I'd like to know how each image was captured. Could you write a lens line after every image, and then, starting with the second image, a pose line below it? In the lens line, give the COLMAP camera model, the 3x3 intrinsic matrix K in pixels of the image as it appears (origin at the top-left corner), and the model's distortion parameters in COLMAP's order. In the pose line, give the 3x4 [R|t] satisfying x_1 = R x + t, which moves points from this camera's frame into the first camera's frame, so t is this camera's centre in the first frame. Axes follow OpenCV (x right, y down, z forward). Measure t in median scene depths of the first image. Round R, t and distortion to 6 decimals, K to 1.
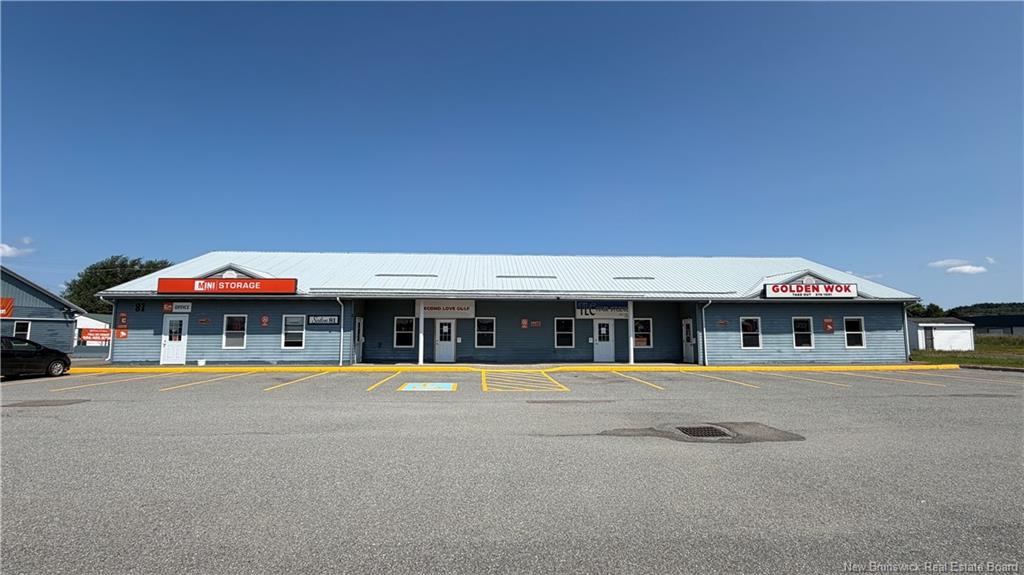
lens RADIAL K [[452.9, 0, 508.0], [0, 452.9, 284.6], [0, 0, 1]] dist [0.015173, 0.000439]
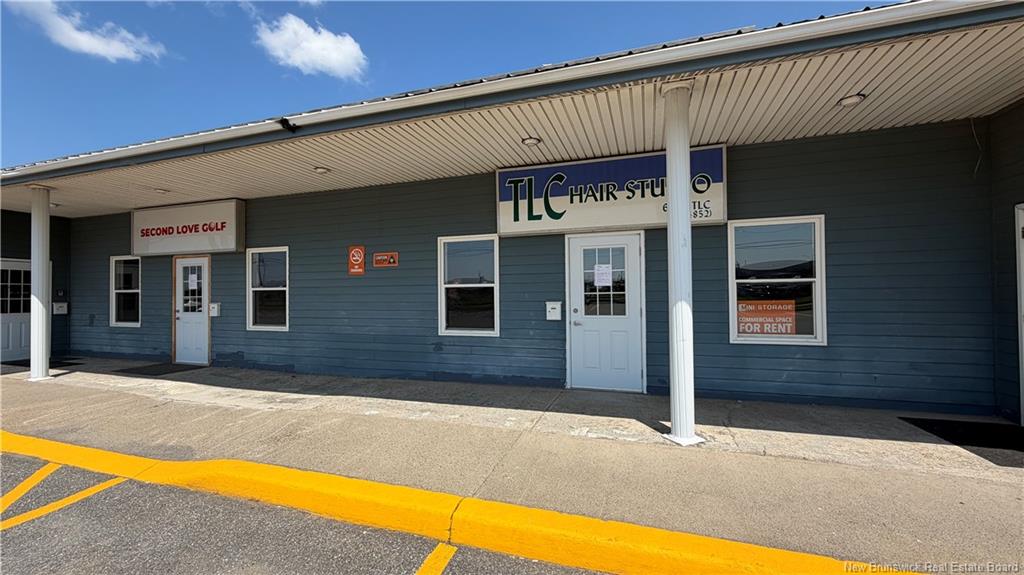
lens RADIAL K [[409.1, 0, 507.6], [0, 409.1, 289.7], [0, 0, 1]] dist [0.001611, -0.000283]
pose [[0.927811, -0.015397, -0.372732, 0.254569], [0.051232, 0.994940, 0.086428, 0.088382], [0.369515, -0.099285, 0.923905, 0.773240]]
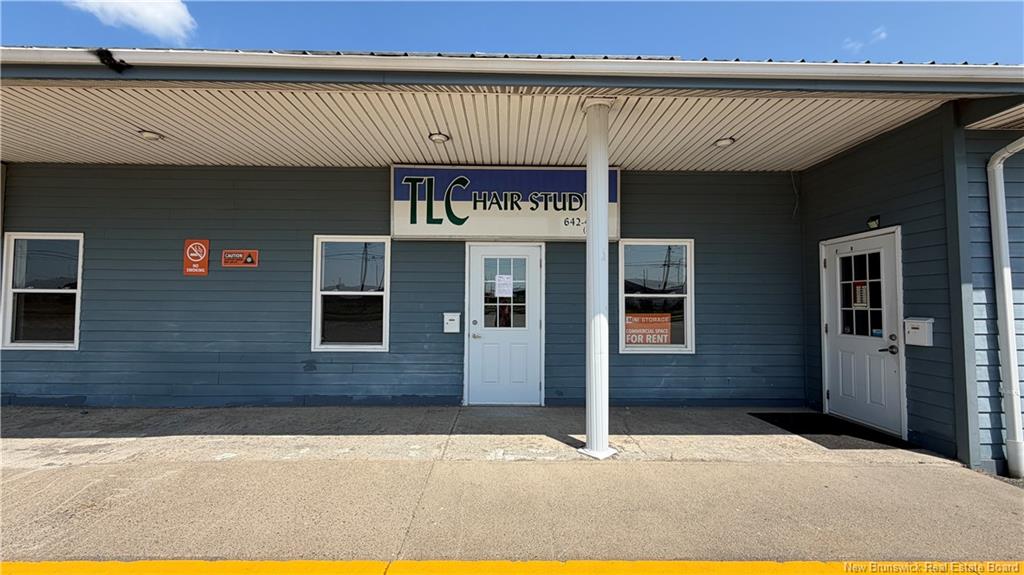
lens RADIAL K [[409.1, 0, 507.6], [0, 409.1, 288.7], [0, 0, 1]] dist [0.001611, -0.000283]
pose [[0.999051, 0.002877, -0.043454, 0.228501], [0.000100, 0.997662, 0.068348, 0.089216], [0.043549, -0.068287, 0.996715, 0.784359]]
